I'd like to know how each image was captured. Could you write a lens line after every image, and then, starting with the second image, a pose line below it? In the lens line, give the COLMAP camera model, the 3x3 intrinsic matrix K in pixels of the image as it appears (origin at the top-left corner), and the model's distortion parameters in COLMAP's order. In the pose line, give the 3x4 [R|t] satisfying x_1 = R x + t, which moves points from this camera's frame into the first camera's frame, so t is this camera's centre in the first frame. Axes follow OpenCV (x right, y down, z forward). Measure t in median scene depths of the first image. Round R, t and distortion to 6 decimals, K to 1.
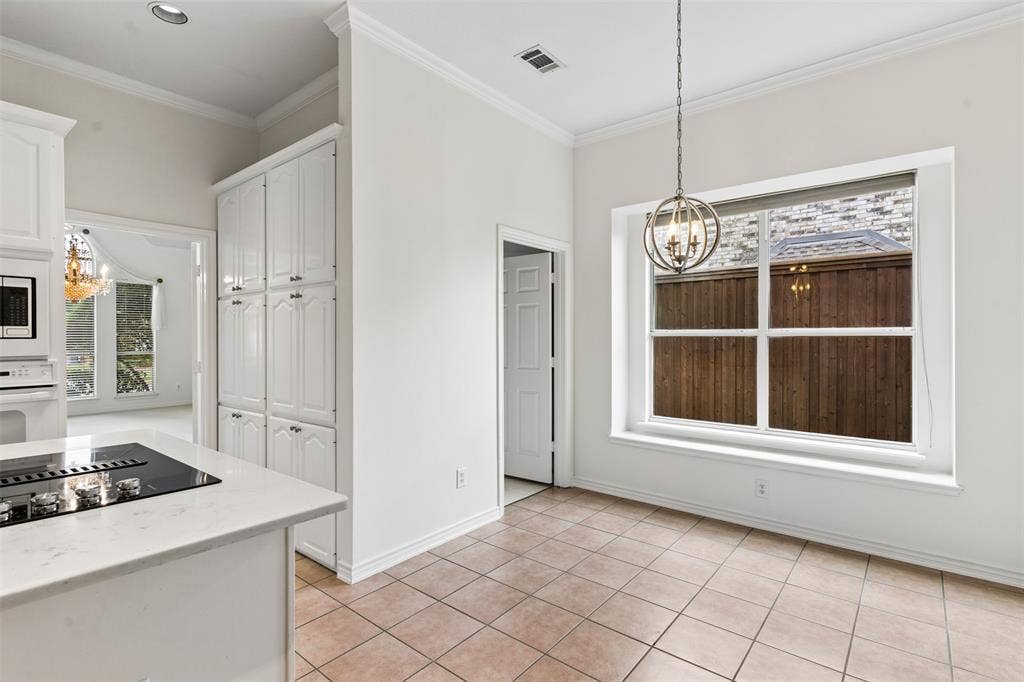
lens RADIAL K [[493.2, 0, 513.3], [0, 493.2, 337.8], [0, 0, 1]] dist [-0.000846, -0.000248]
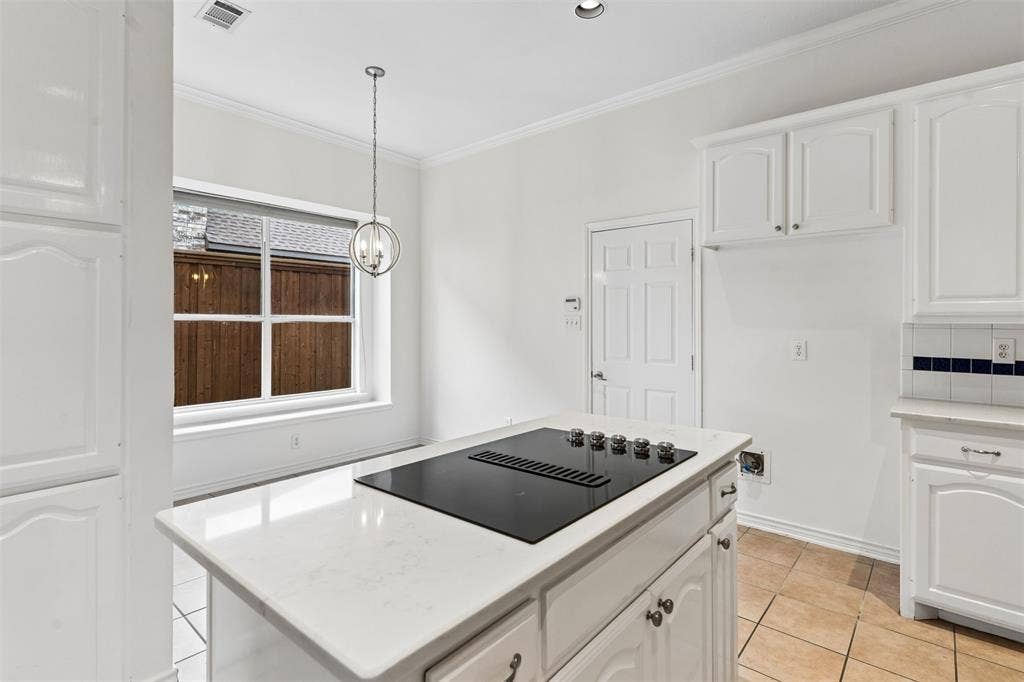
lens RADIAL K [[502.5, 0, 511.9], [0, 502.5, 314.2], [0, 0, 1]] dist [0.000672, 0.000130]
pose [[0.020979, 0.016316, 0.999647, -0.705607], [0.000314, 0.999867, -0.016326, 0.000045], [-0.999780, 0.000656, 0.020971, 0.376044]]
